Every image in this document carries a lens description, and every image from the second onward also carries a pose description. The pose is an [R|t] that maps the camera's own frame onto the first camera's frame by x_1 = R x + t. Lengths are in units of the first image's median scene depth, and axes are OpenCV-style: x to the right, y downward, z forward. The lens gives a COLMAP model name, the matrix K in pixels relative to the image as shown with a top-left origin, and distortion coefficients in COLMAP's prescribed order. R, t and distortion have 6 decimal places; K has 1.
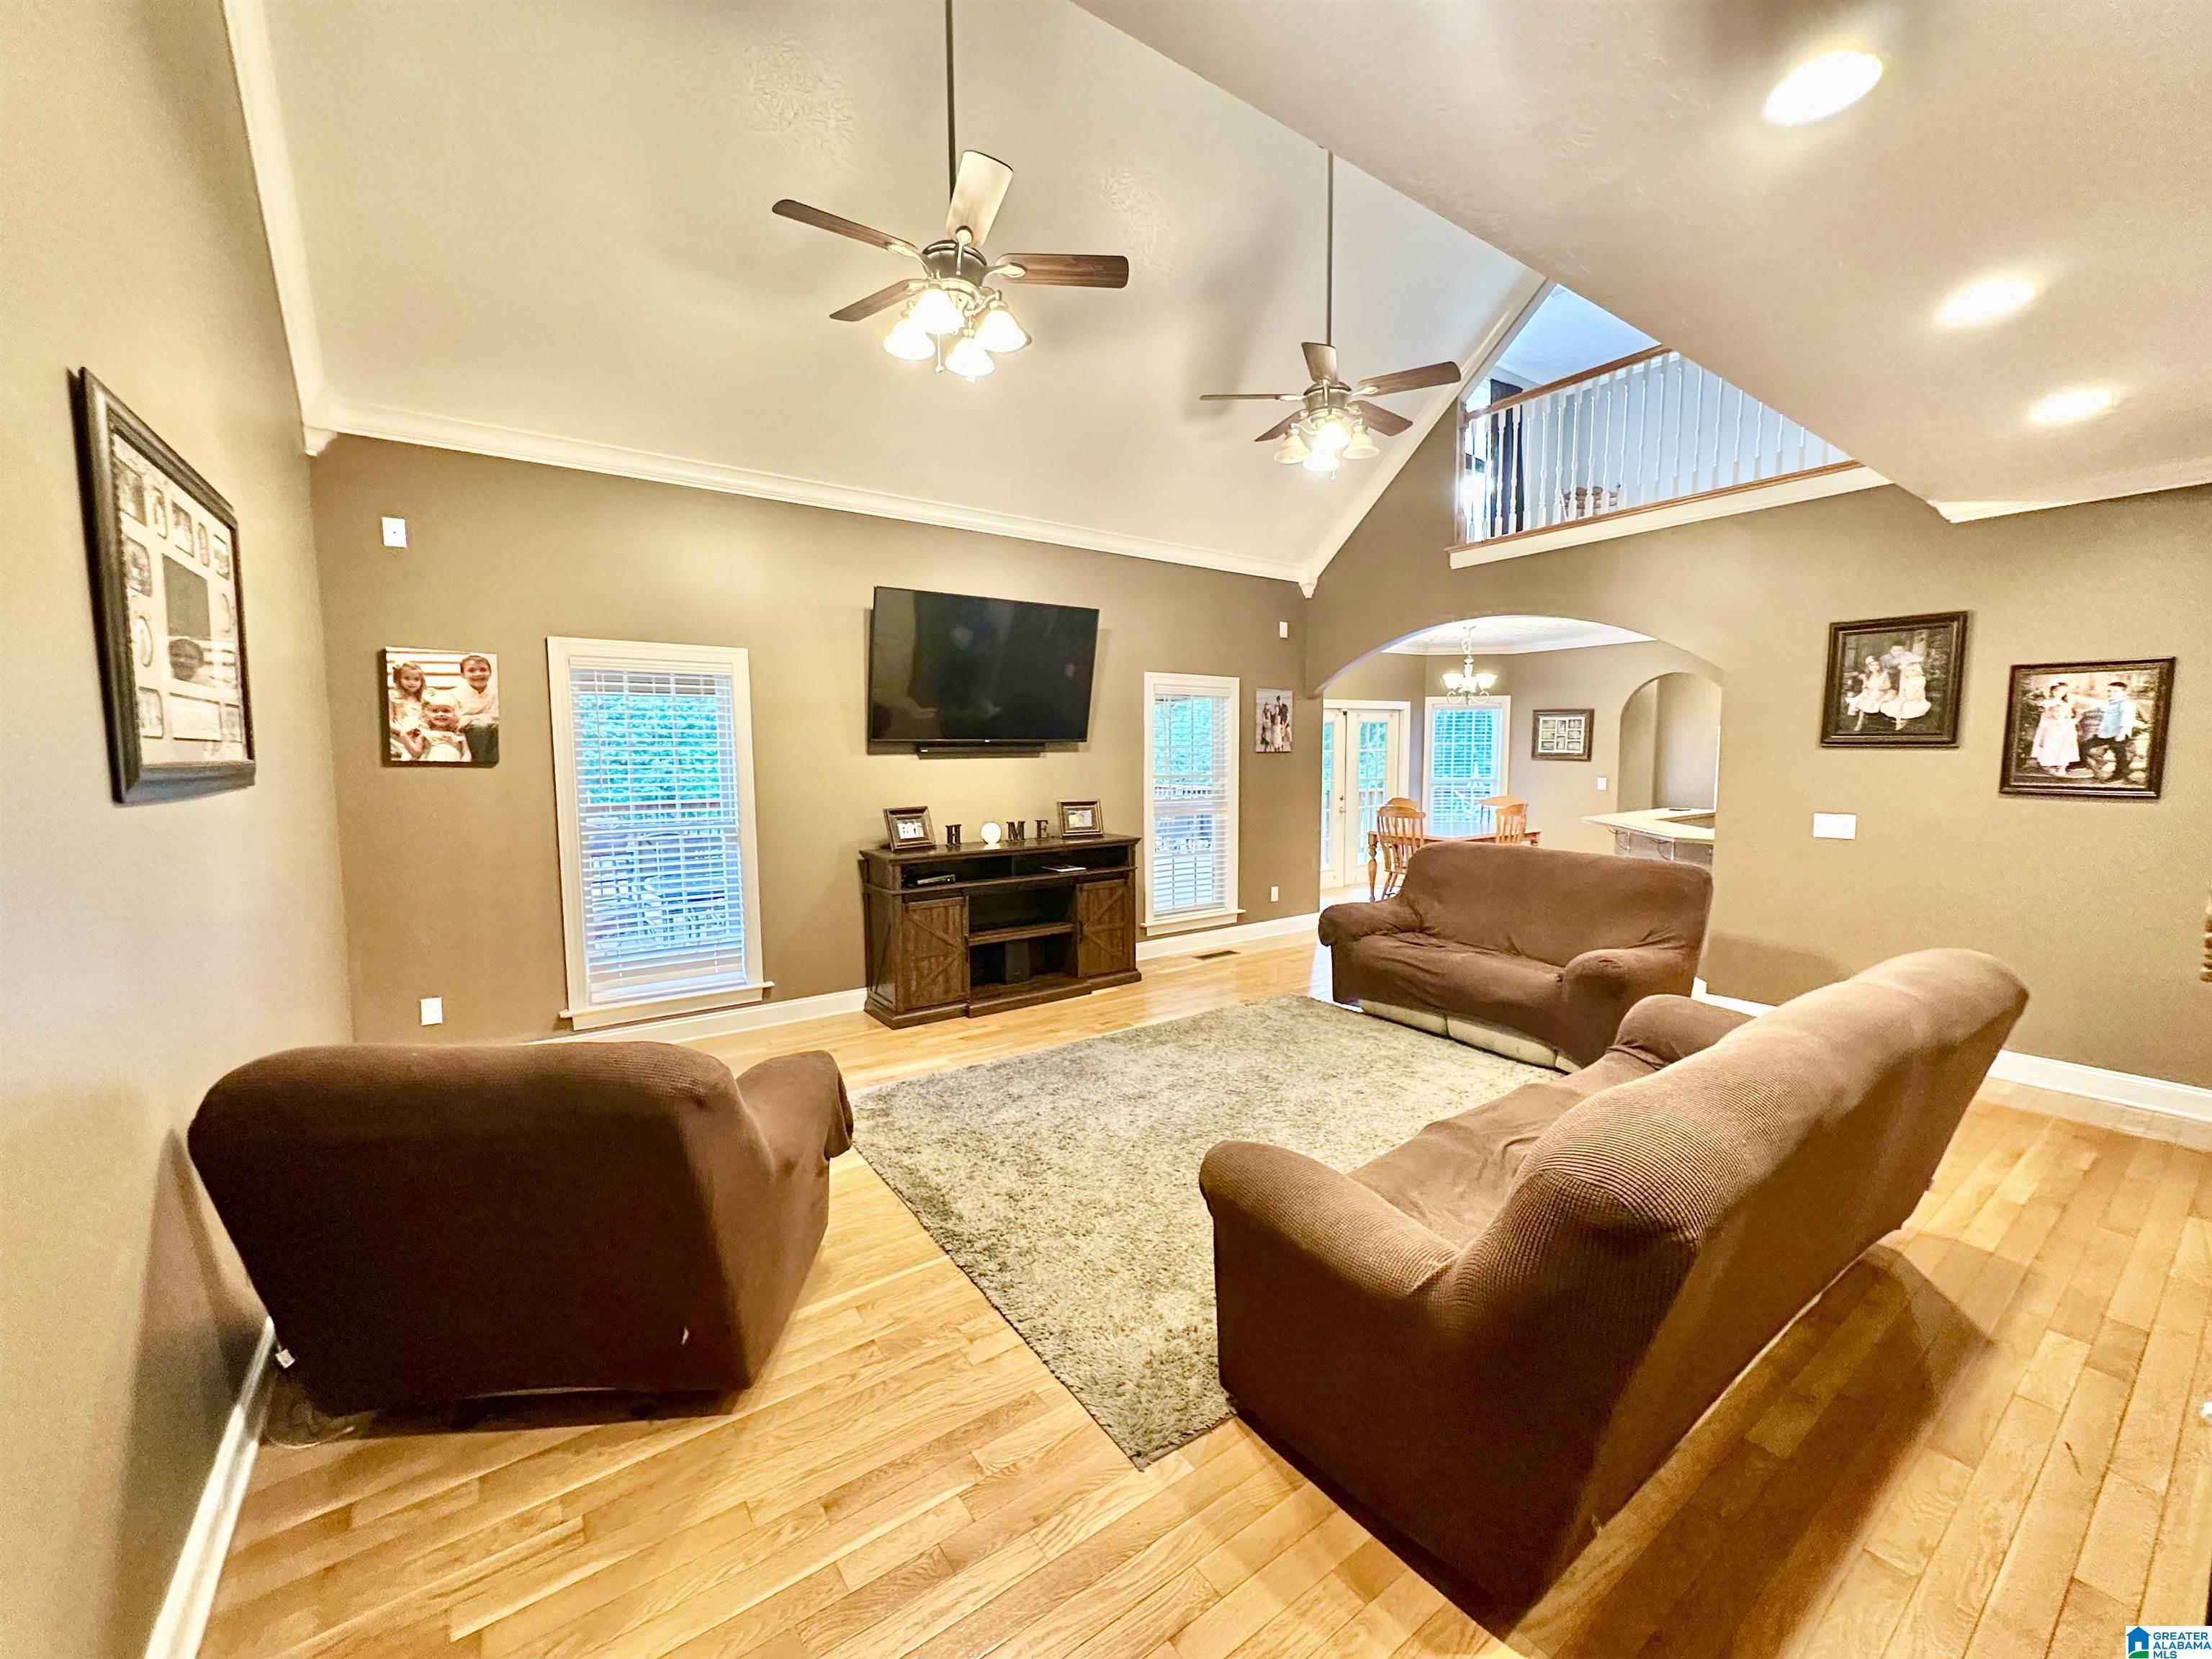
lens RADIAL K [[884.3, 0, 1102.3], [0, 884.3, 830.1], [0, 0, 1]] dist [-0.004388, 0.000965]
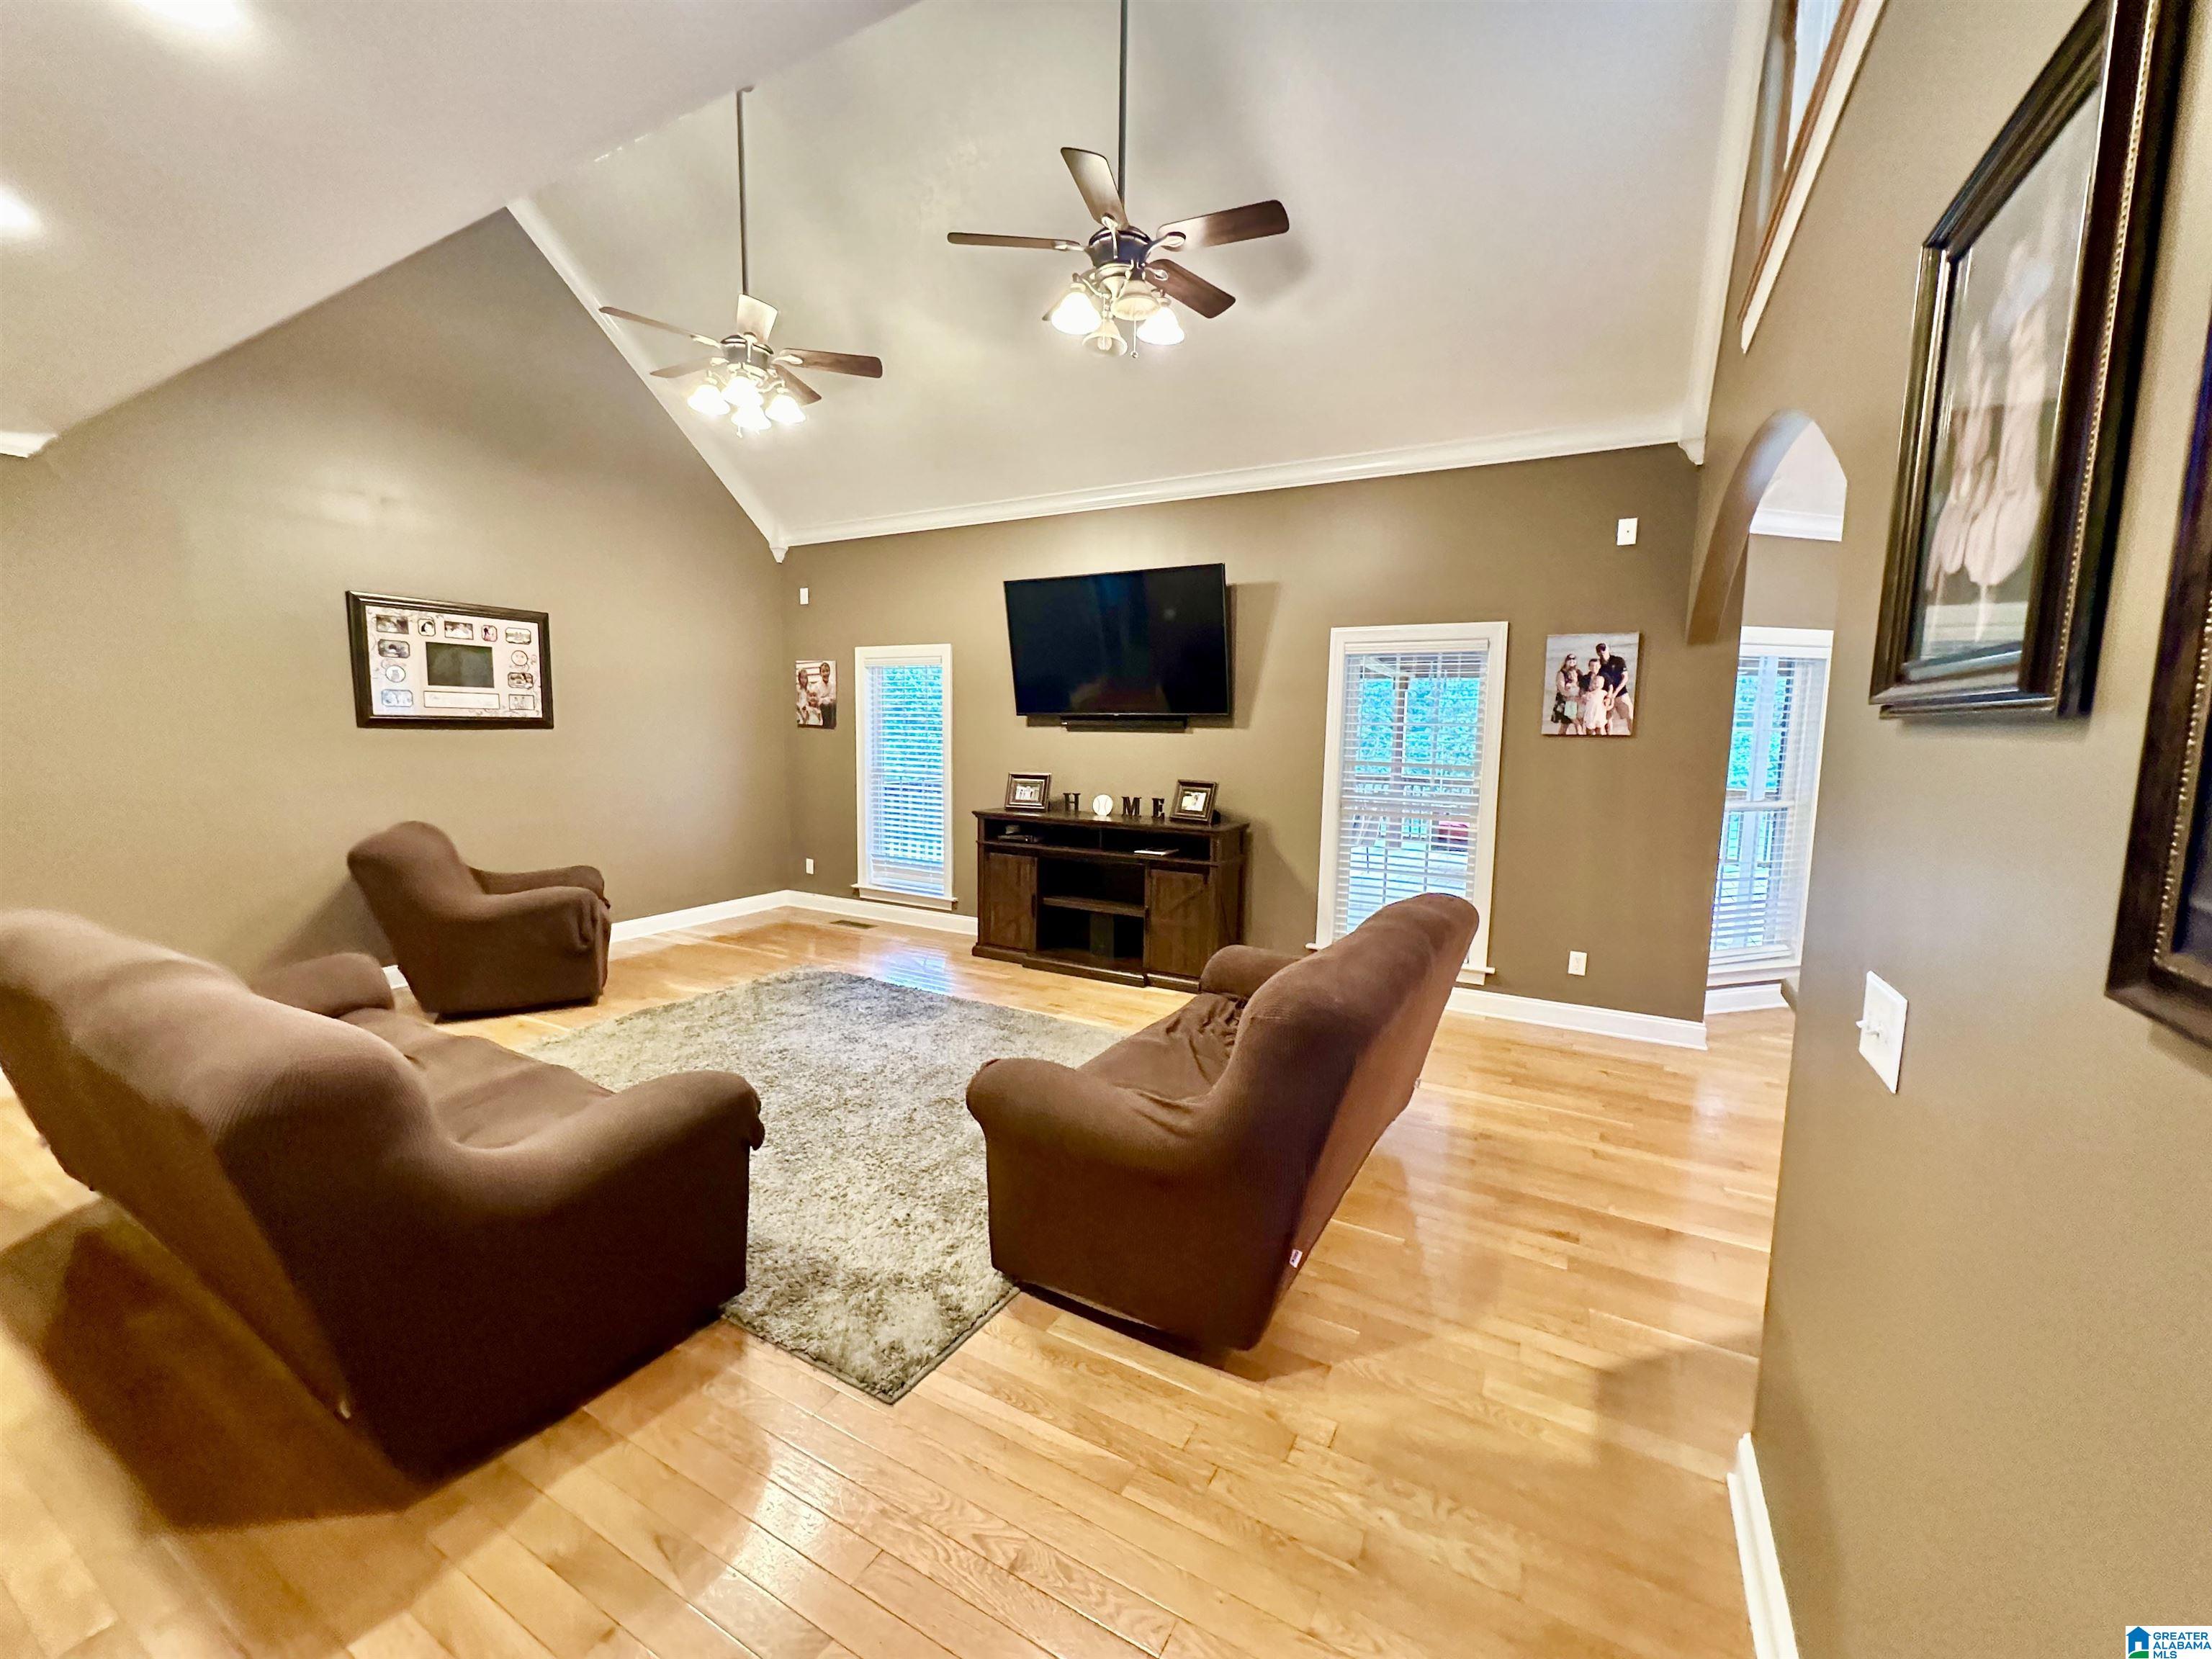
lens RADIAL K [[884.3, 0, 1098.1], [0, 884.3, 826.0], [0, 0, 1]] dist [-0.004388, 0.000965]
pose [[0.425358, 0.116132, -0.897543, 0.785249], [-0.095538, 0.991953, 0.083071, -0.056400], [0.899968, 0.050415, 0.433031, 0.548604]]
